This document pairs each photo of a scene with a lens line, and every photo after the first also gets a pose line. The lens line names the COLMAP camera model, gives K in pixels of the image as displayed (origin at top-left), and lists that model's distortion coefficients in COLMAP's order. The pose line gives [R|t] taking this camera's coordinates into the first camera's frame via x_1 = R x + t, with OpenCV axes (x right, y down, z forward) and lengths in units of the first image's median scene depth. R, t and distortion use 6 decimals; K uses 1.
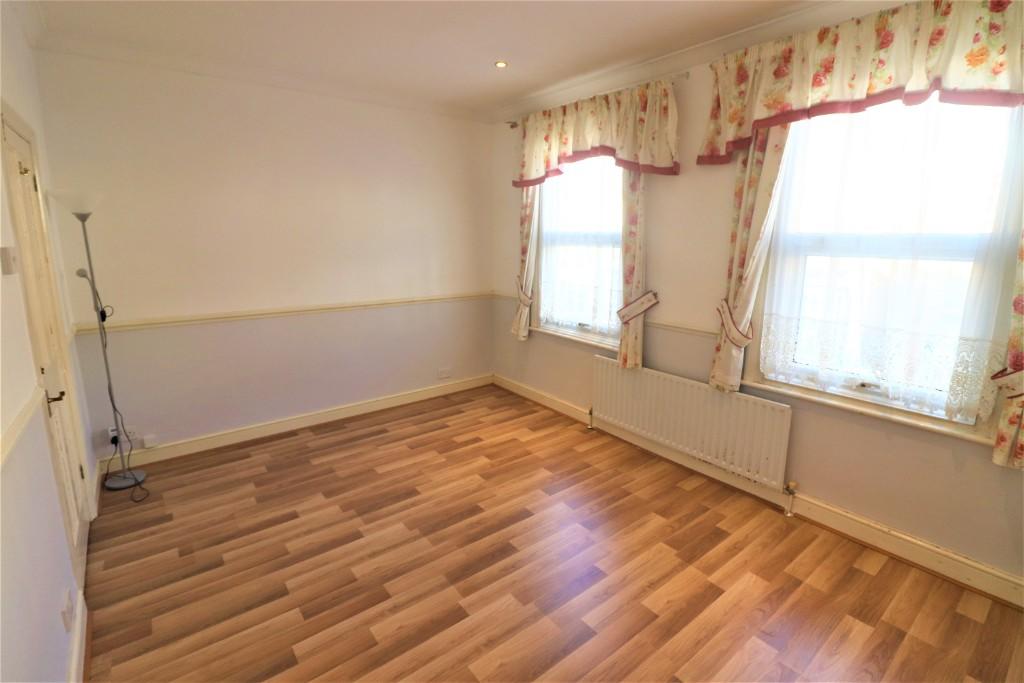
lens RADIAL K [[479.9, 0, 510.8], [0, 479.9, 340.9], [0, 0, 1]] dist [-0.013040, -0.001994]
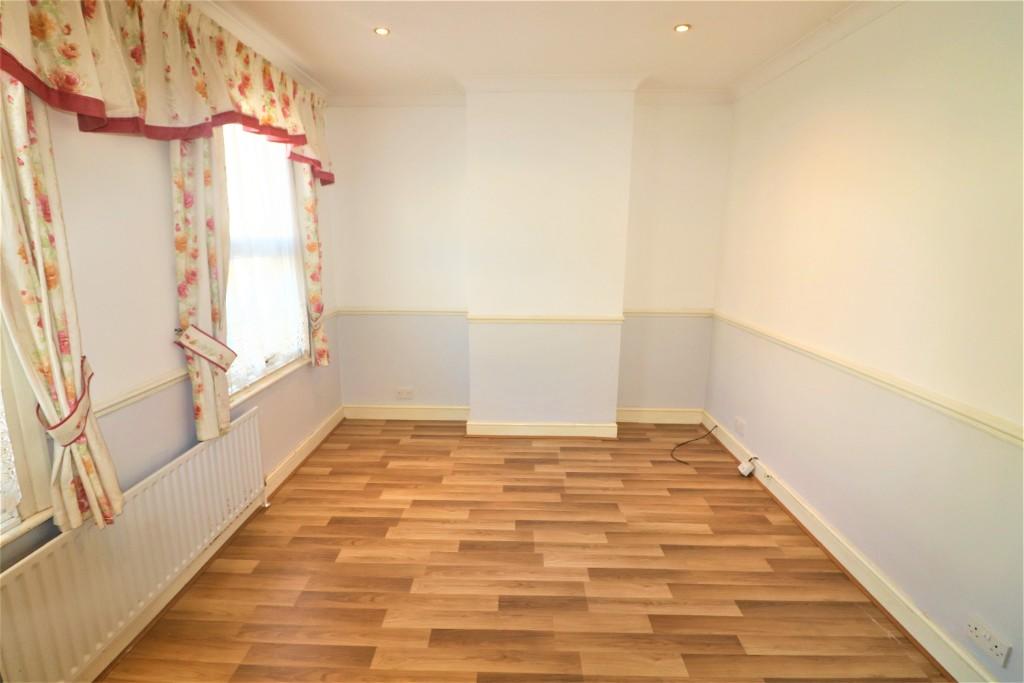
lens RADIAL K [[479.9, 0, 506.6], [0, 479.9, 335.2], [0, 0, 1]] dist [-0.013040, -0.001994]
pose [[-0.782365, -0.135480, 0.607906, -0.512824], [0.116093, 0.927226, 0.356055, -0.360107], [-0.611904, 0.349138, -0.709701, 1.584178]]
